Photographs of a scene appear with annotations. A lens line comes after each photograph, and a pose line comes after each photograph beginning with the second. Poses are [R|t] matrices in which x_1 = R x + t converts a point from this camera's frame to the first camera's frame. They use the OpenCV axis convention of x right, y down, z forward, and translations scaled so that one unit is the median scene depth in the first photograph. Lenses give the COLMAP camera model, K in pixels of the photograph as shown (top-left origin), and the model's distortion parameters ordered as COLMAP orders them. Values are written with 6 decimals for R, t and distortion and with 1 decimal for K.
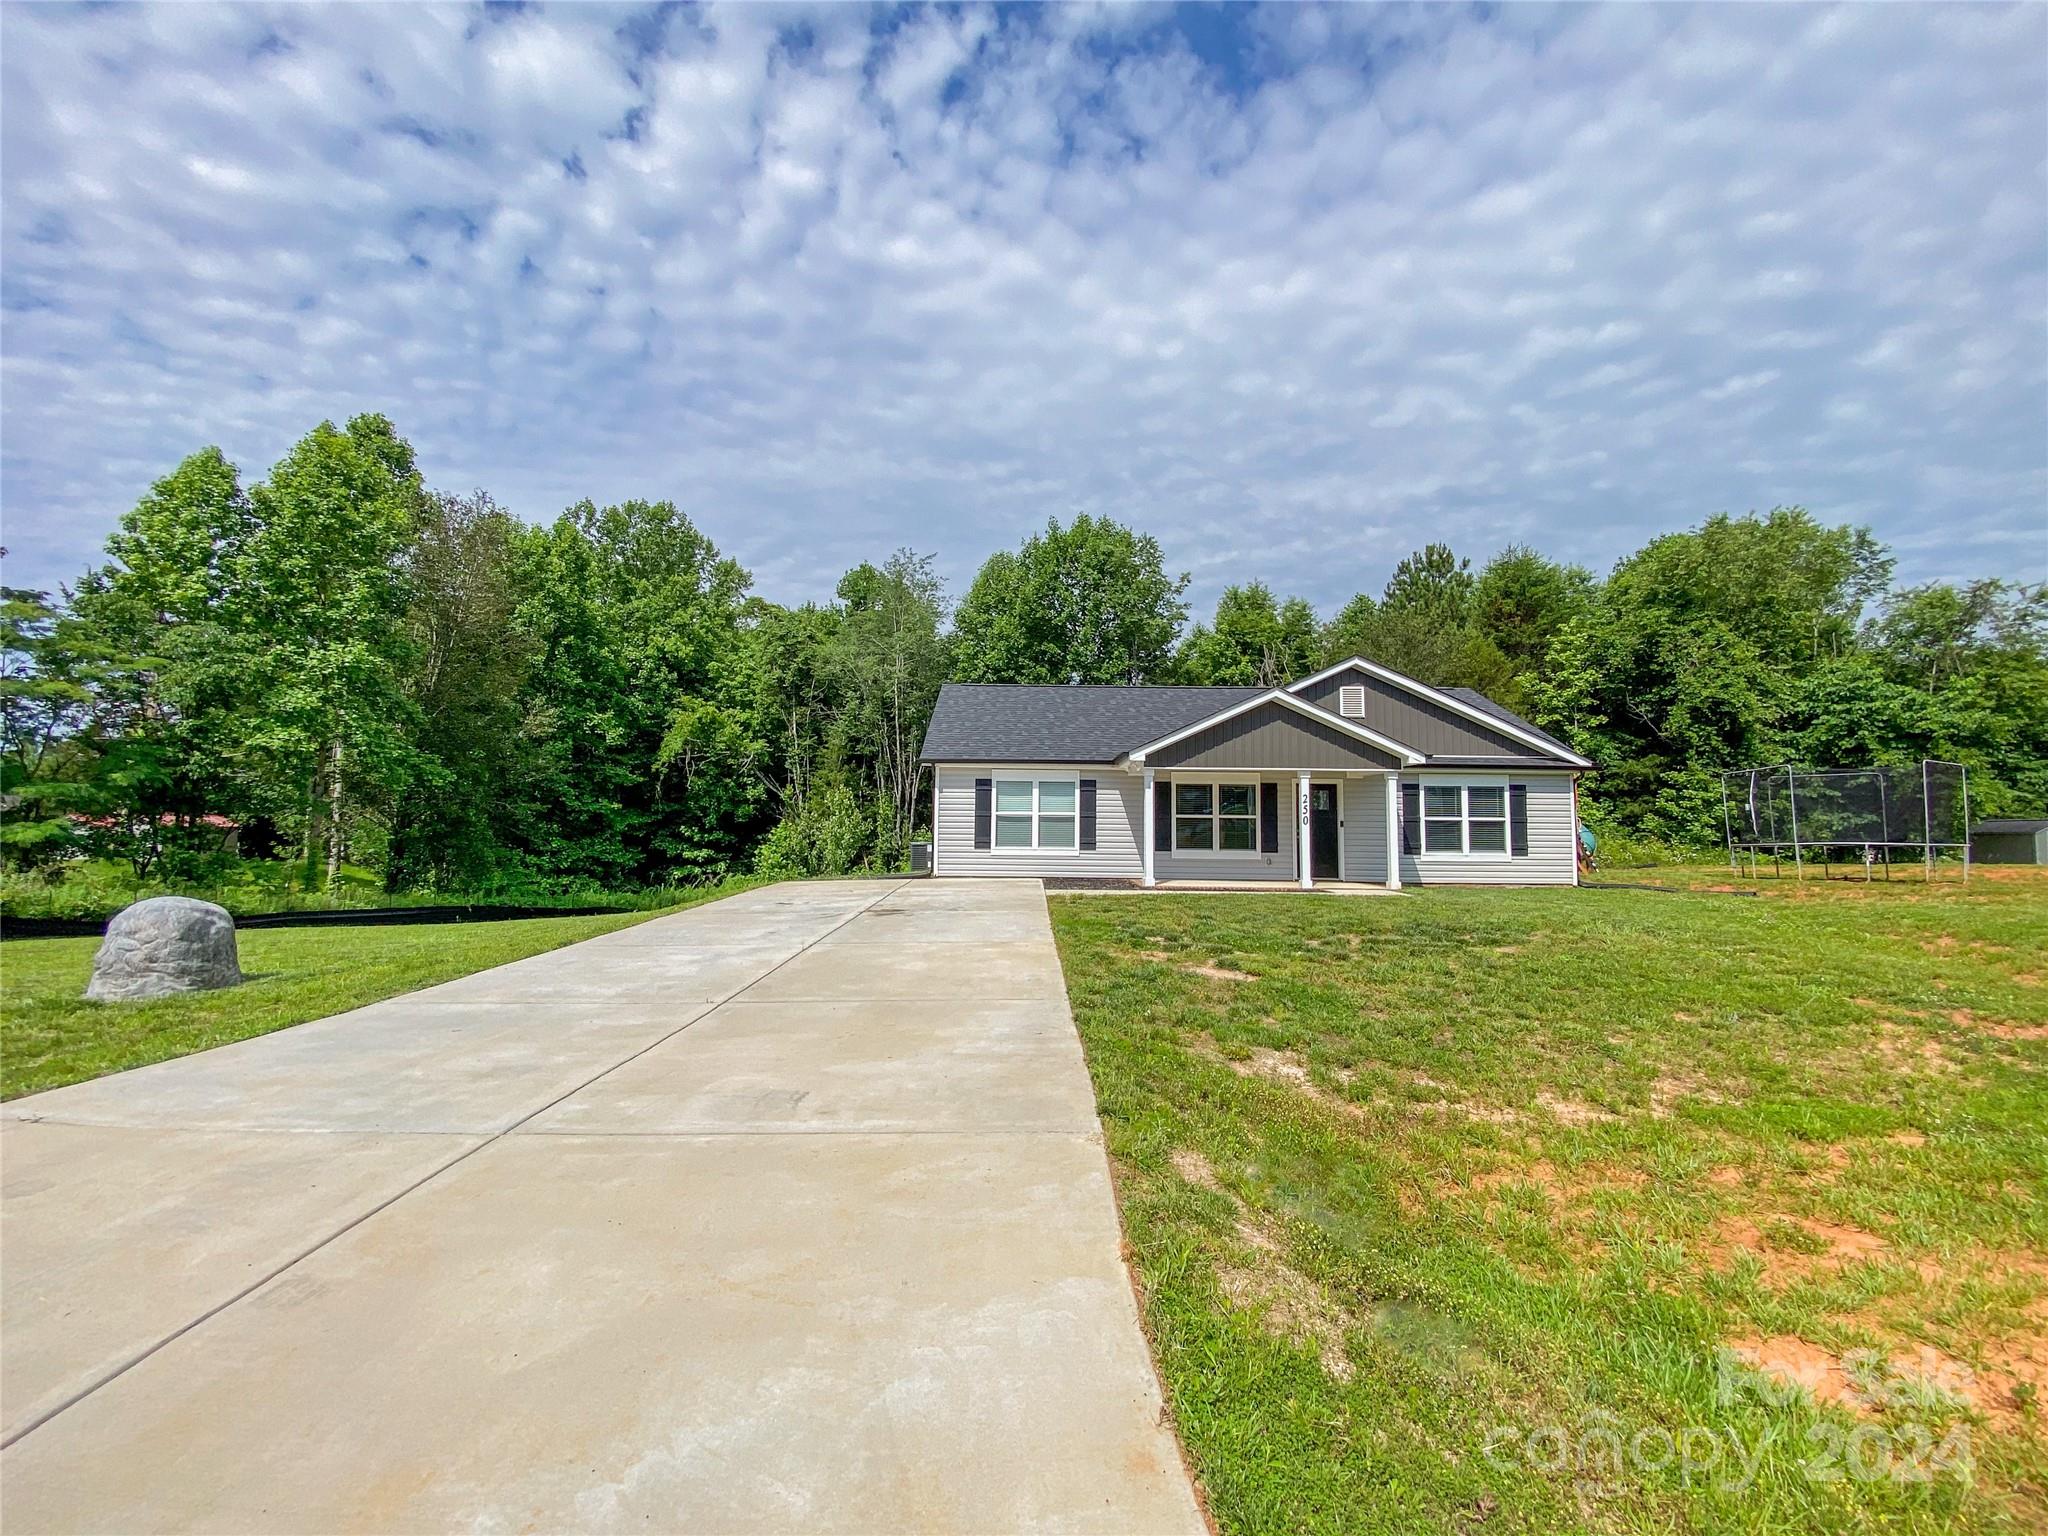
lens RADIAL K [[810.7, 0, 1024.0], [0, 810.7, 768.0], [0, 0, 1]] dist [0.001999, -0.011158]
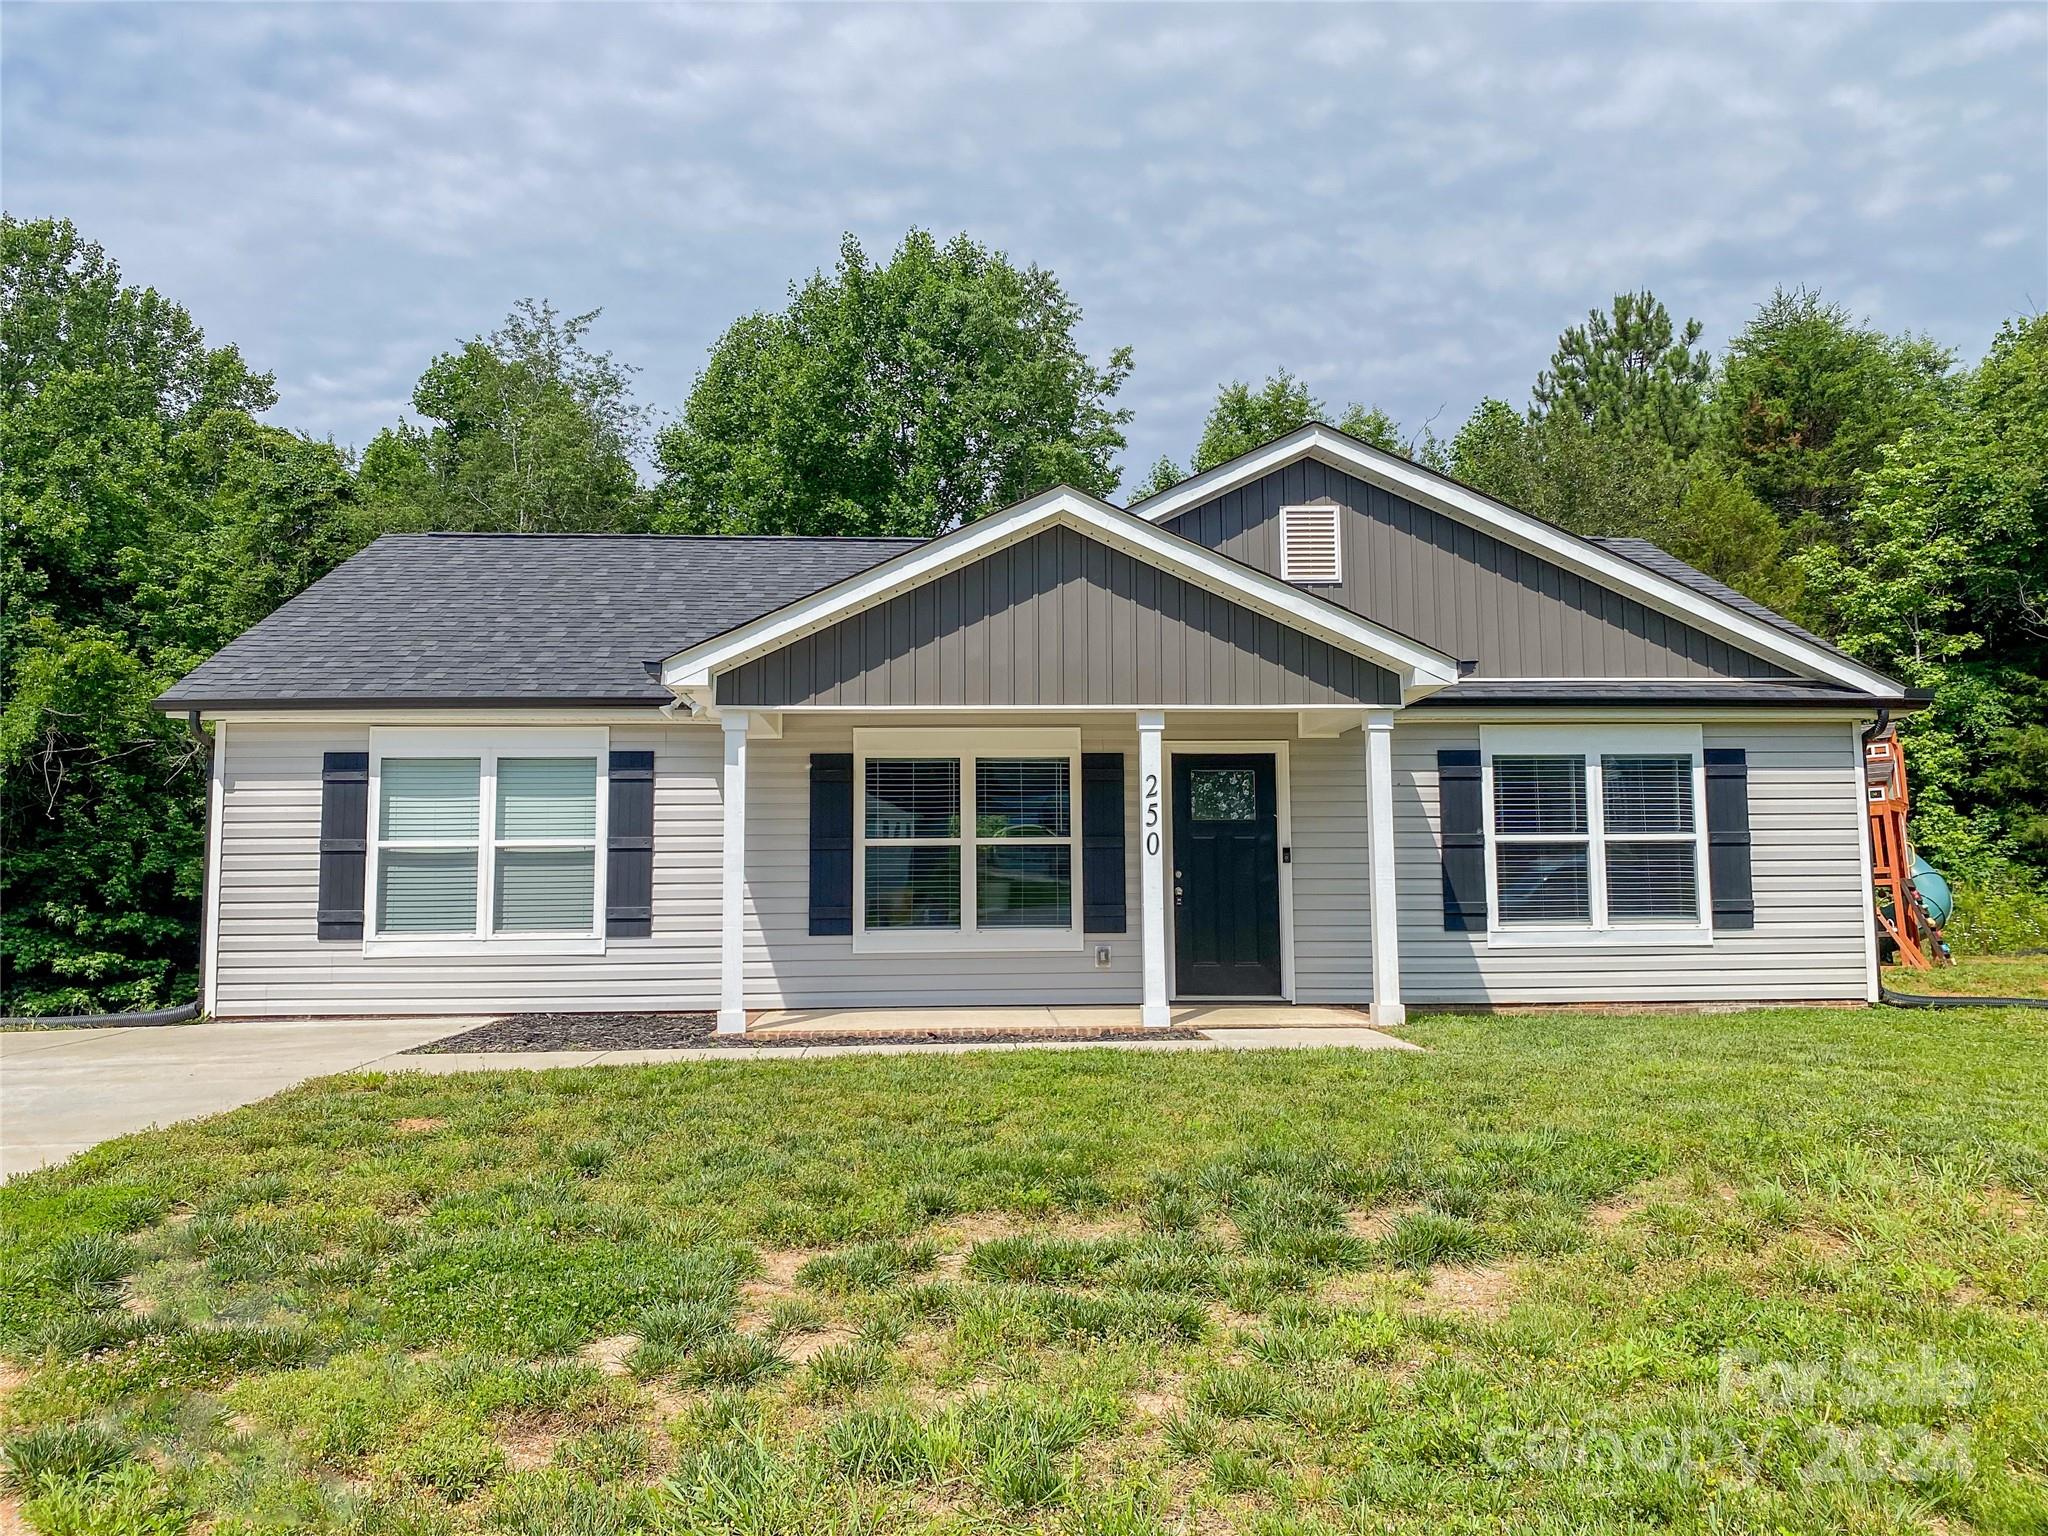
lens RADIAL K [[1557.3, 0, 1020.5], [0, 1557.3, 739.5], [0, 0, 1]] dist [-0.037904, 0.076504]
pose [[0.998273, -0.012697, 0.057355, 0.101338], [0.014238, 0.999546, -0.026535, 0.014113], [-0.056992, 0.027306, 0.998001, 0.119735]]
